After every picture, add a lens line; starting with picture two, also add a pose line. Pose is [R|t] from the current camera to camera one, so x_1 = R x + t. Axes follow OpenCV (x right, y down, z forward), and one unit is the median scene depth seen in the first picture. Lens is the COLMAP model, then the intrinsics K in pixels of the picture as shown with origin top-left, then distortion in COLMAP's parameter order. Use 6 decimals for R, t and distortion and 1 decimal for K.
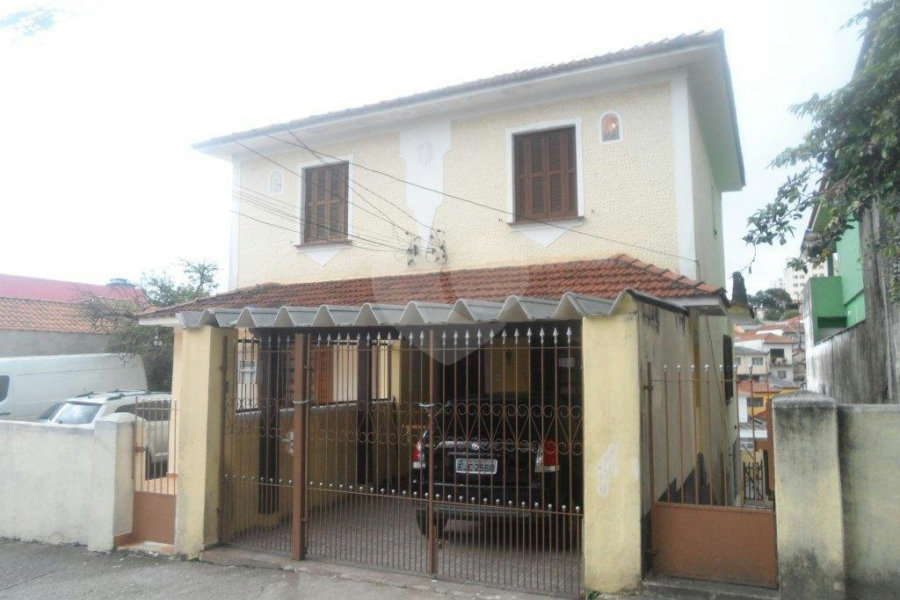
lens RADIAL K [[672.6, 0, 477.8], [0, 672.6, 303.3], [0, 0, 1]] dist [0.003756, 0.001418]
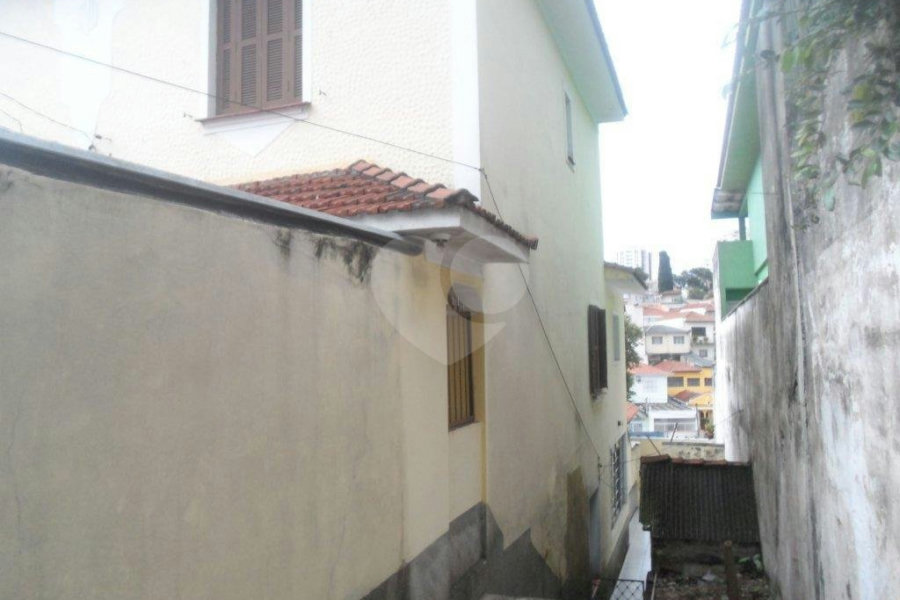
lens RADIAL K [[669.8, 0, 451.2], [0, 669.8, 302.7], [0, 0, 1]] dist [-0.041392, 0.003192]
pose [[0.998453, -0.008146, 0.054996, 0.212623], [0.006736, 0.999645, 0.025776, 0.028738], [-0.055186, -0.025366, 0.998154, 0.339487]]
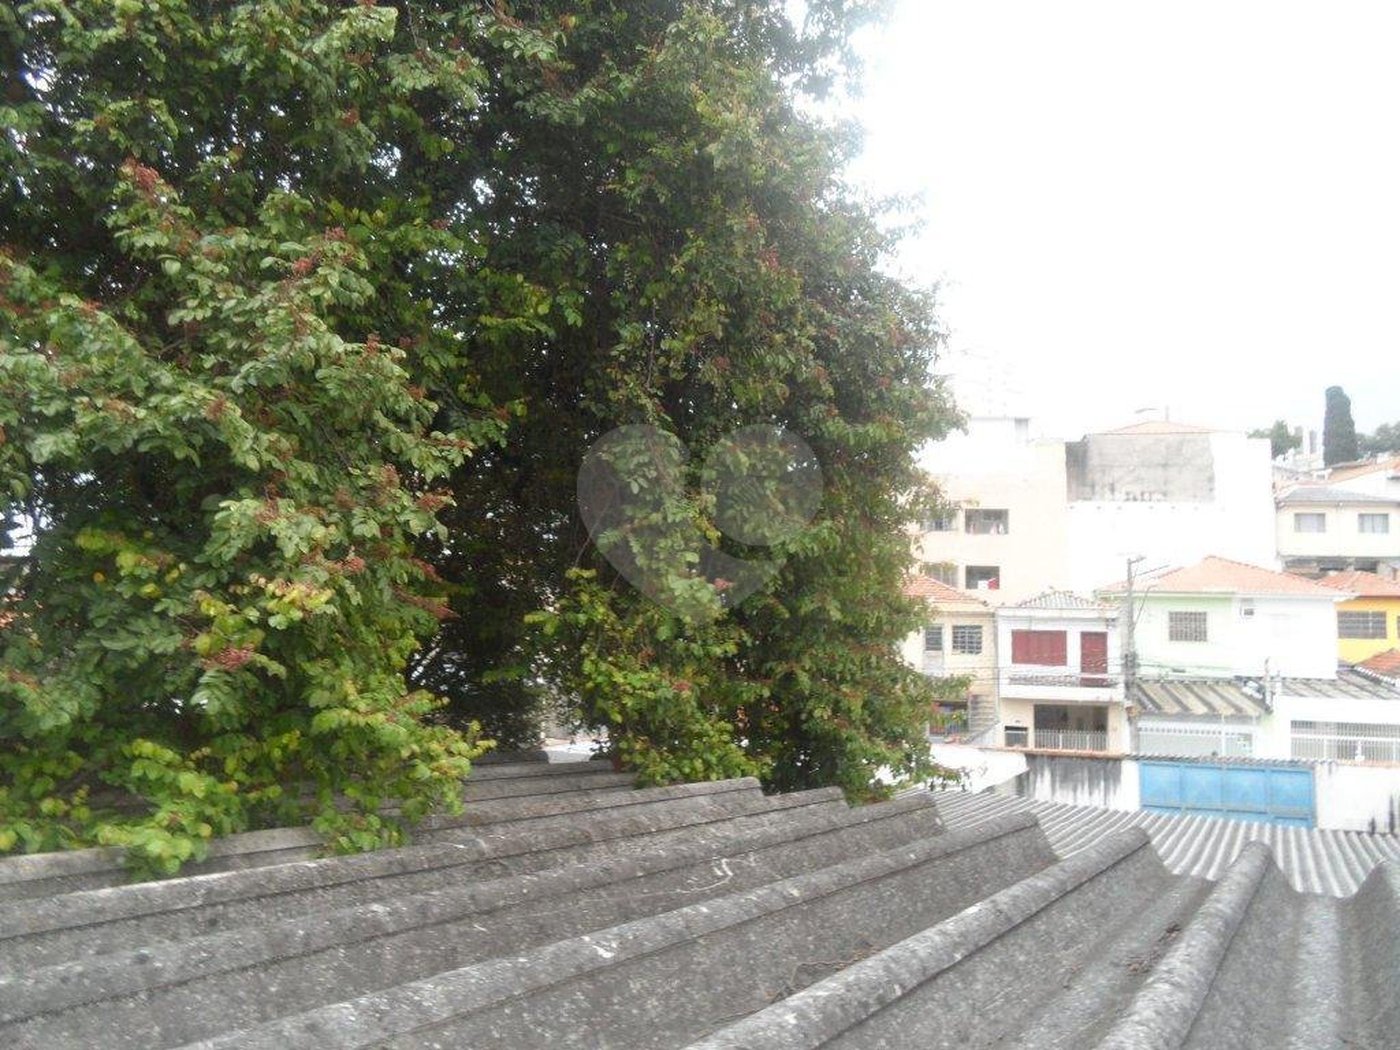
lens RADIAL K [[1051.3, 0, 728.2], [0, 1051.3, 518.3], [0, 0, 1]] dist [-0.056492, 0.065598]
pose [[0.985605, -0.002514, -0.169046, 1.104290], [0.003952, 0.999959, 0.008168, 0.535842], [0.169018, -0.008719, 0.985574, 2.554306]]
